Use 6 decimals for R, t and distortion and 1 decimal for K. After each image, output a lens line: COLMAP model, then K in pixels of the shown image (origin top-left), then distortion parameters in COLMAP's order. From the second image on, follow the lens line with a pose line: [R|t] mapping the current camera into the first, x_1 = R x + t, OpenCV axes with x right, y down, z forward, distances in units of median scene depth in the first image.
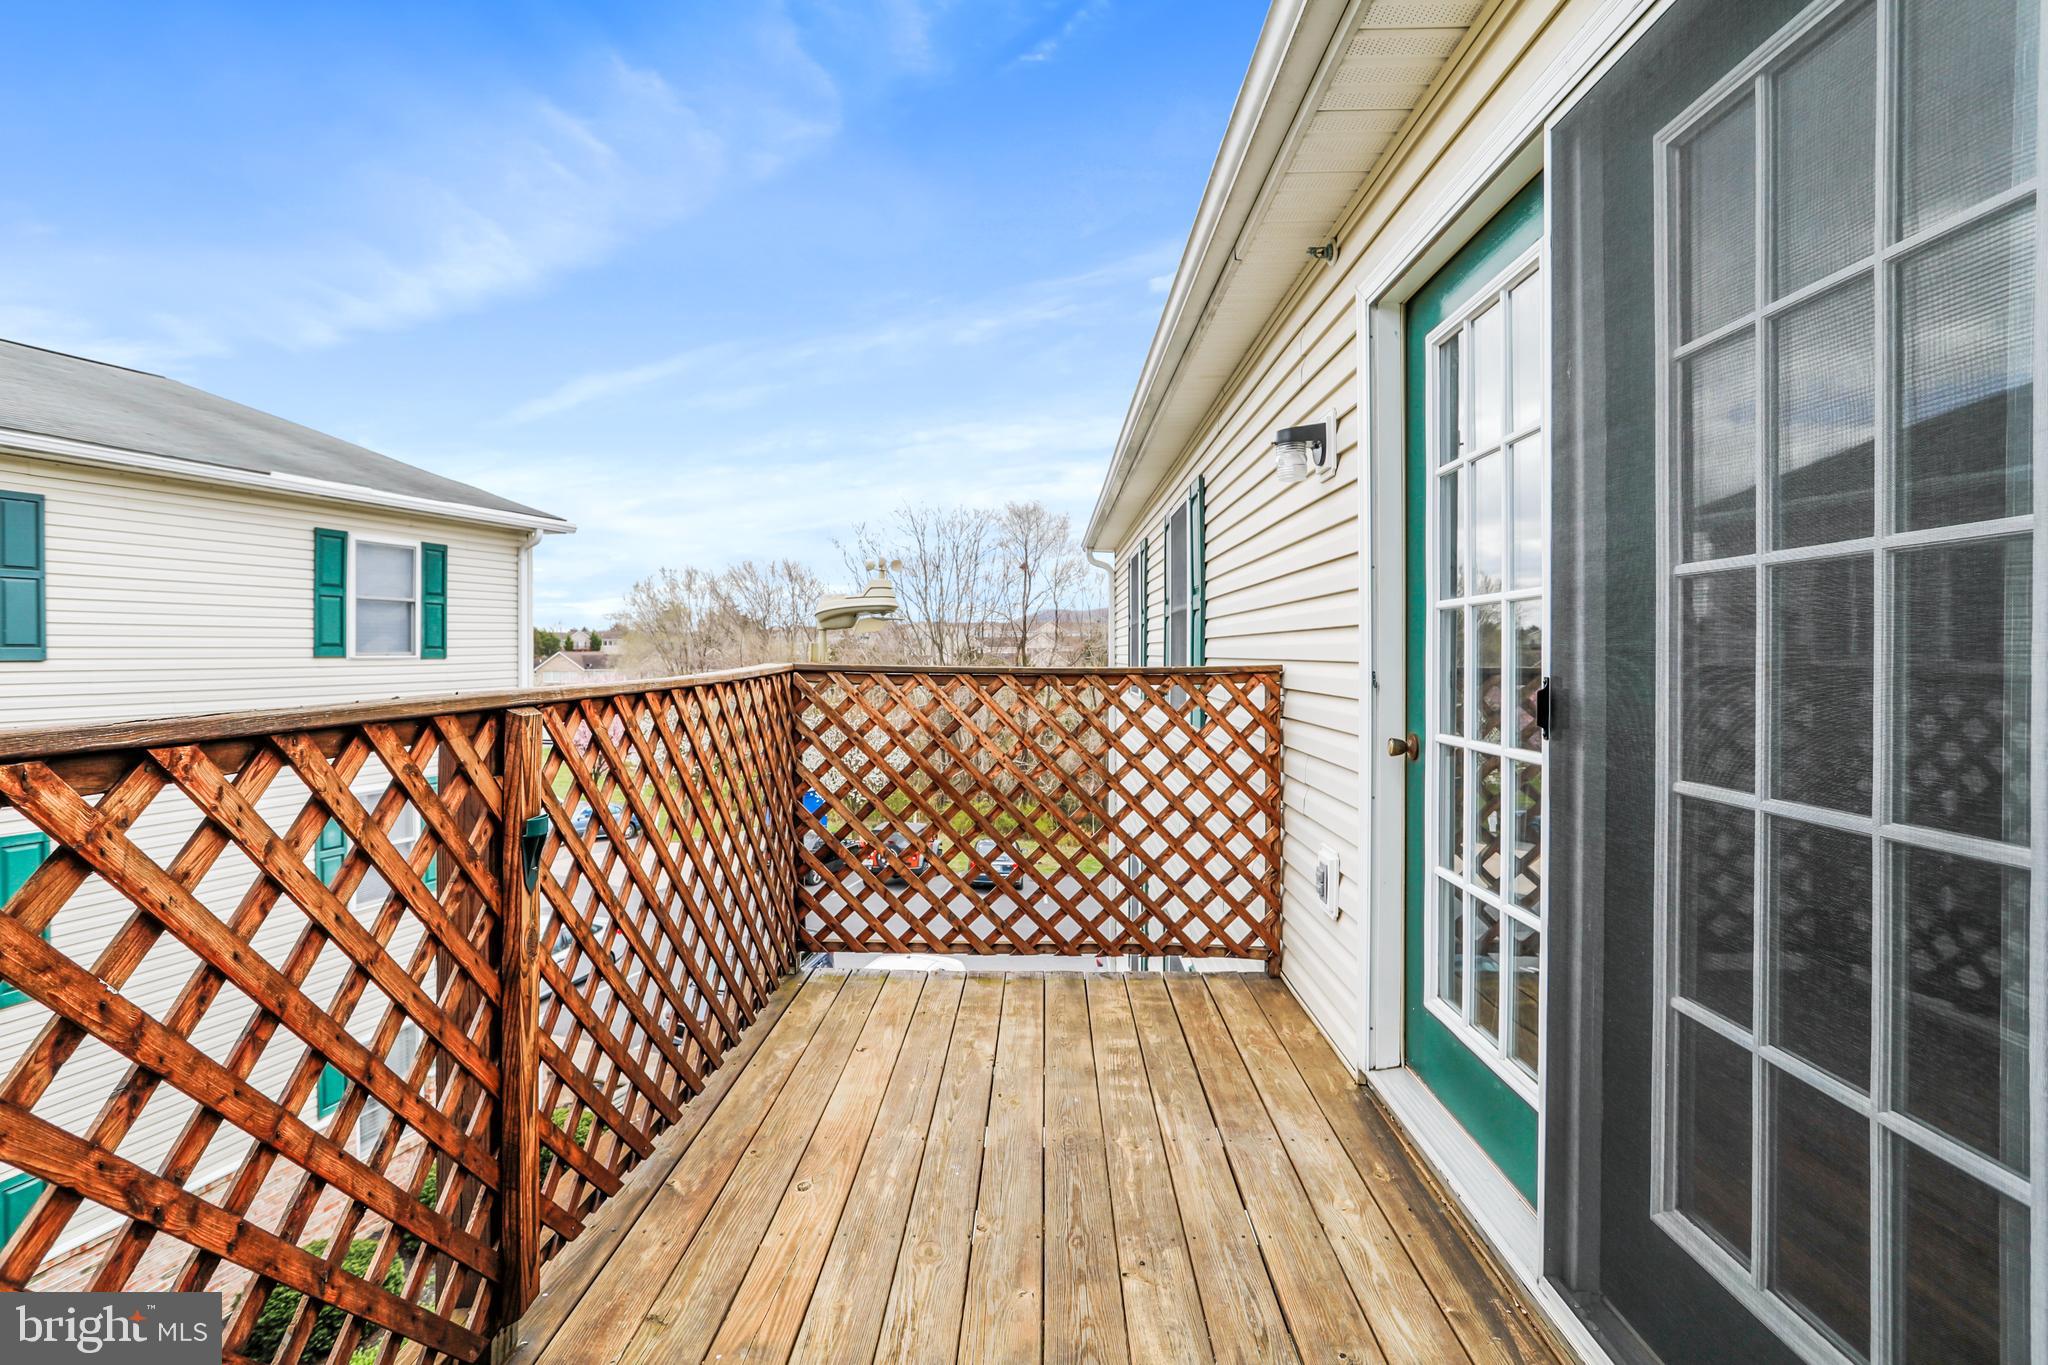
lens RADIAL K [[1002.3, 0, 1017.1], [0, 1002.3, 654.1], [0, 0, 1]] dist [-0.053541, 0.027814]
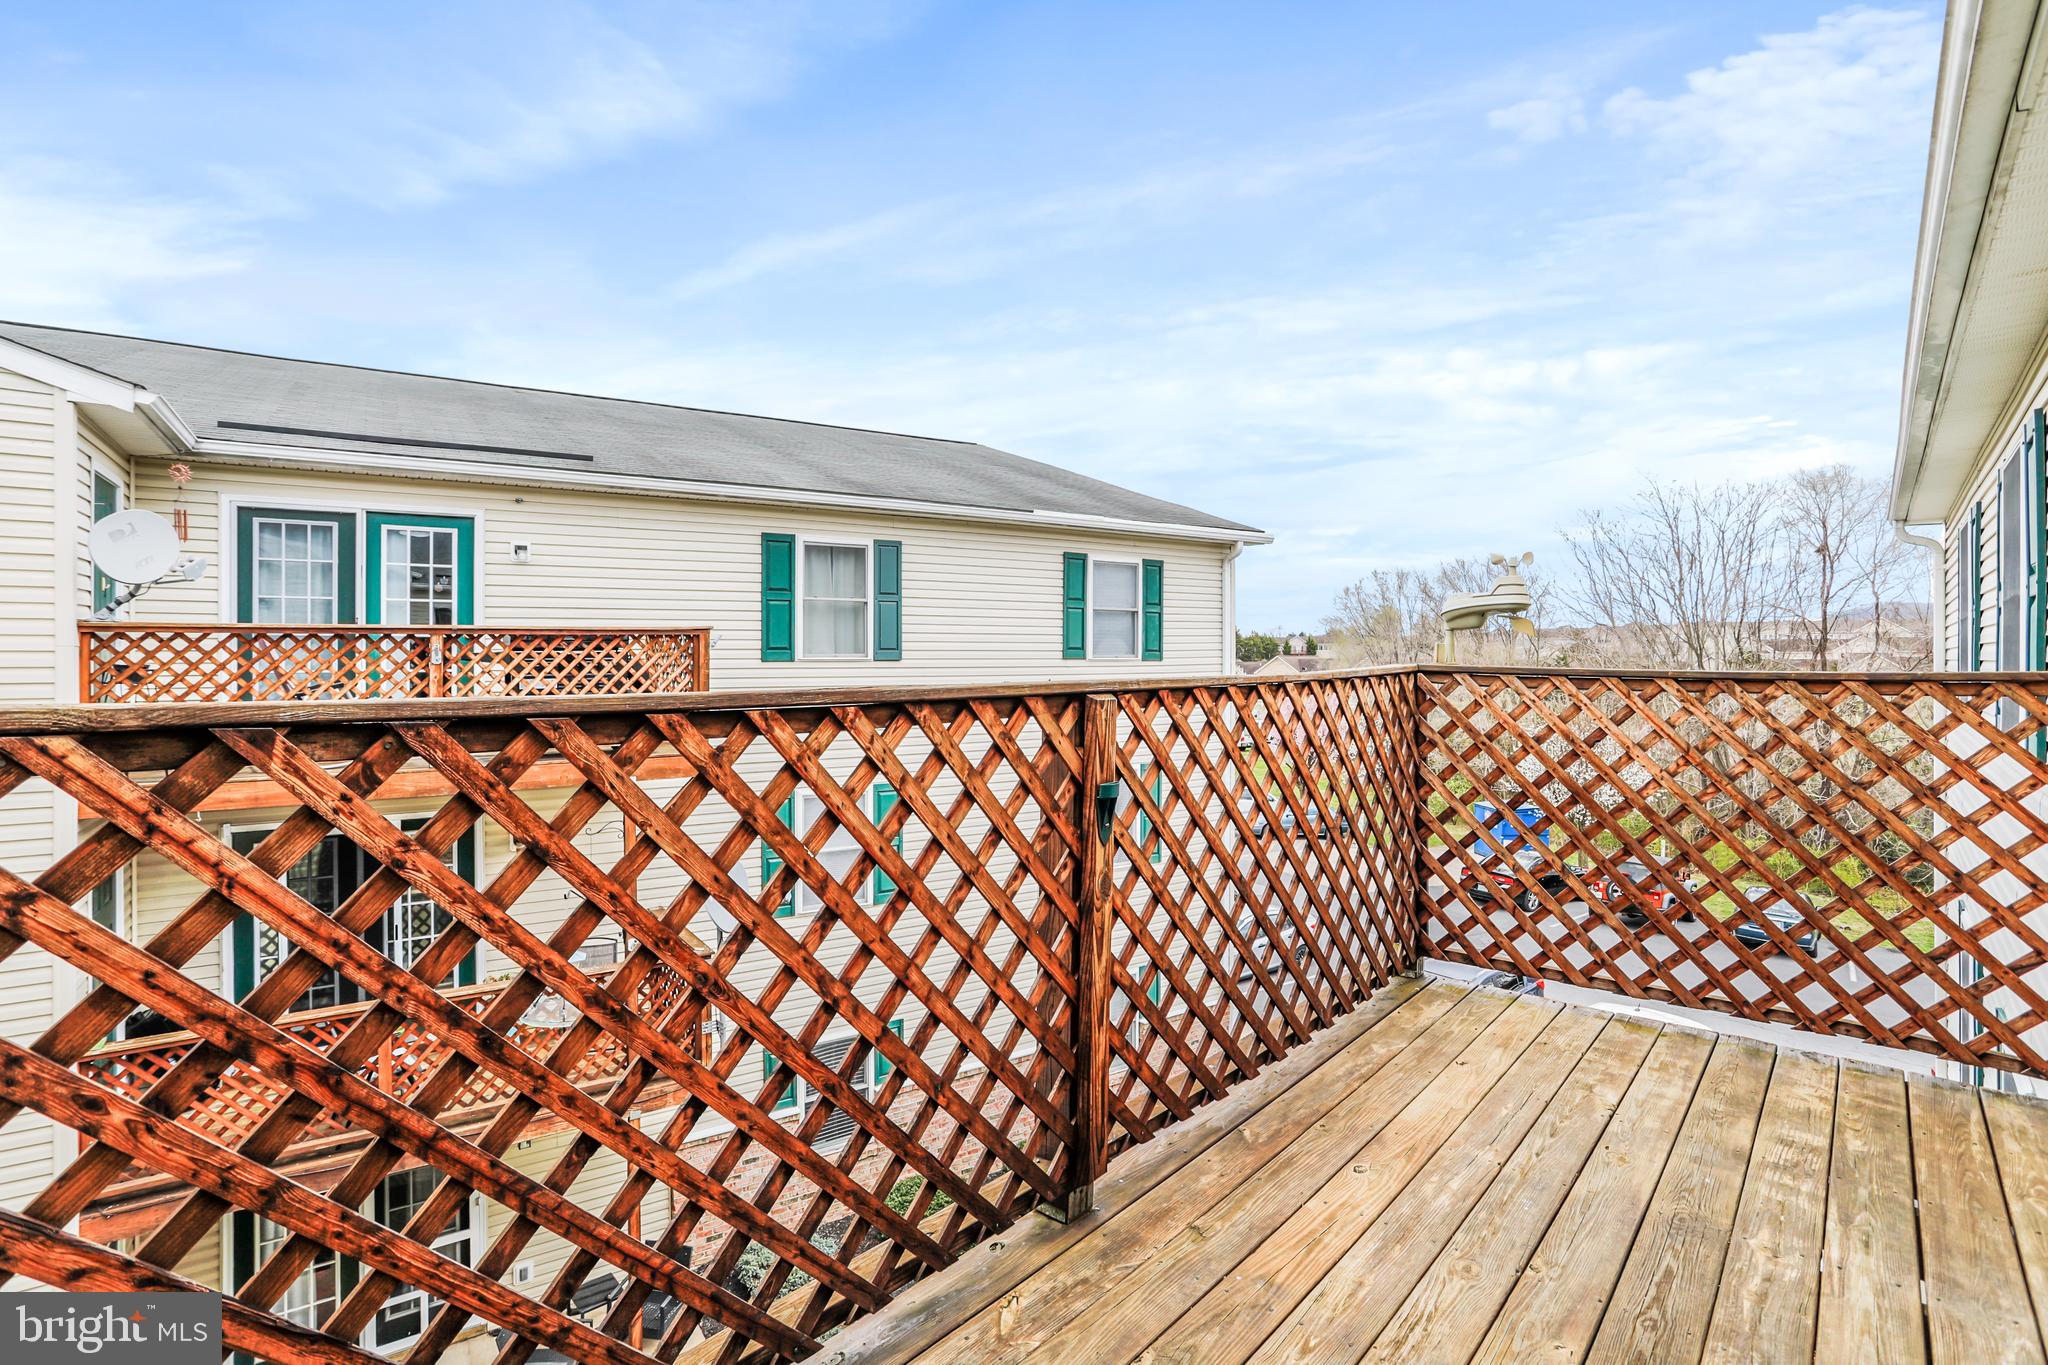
lens RADIAL K [[1002.3, 0, 1012.7], [0, 1002.3, 646.4], [0, 0, 1]] dist [-0.053541, 0.027814]
pose [[0.775429, -0.003224, -0.631426, 0.142505], [-0.003928, 0.999943, -0.009930, 0.005198], [0.631422, 0.010180, 0.775372, -0.028439]]
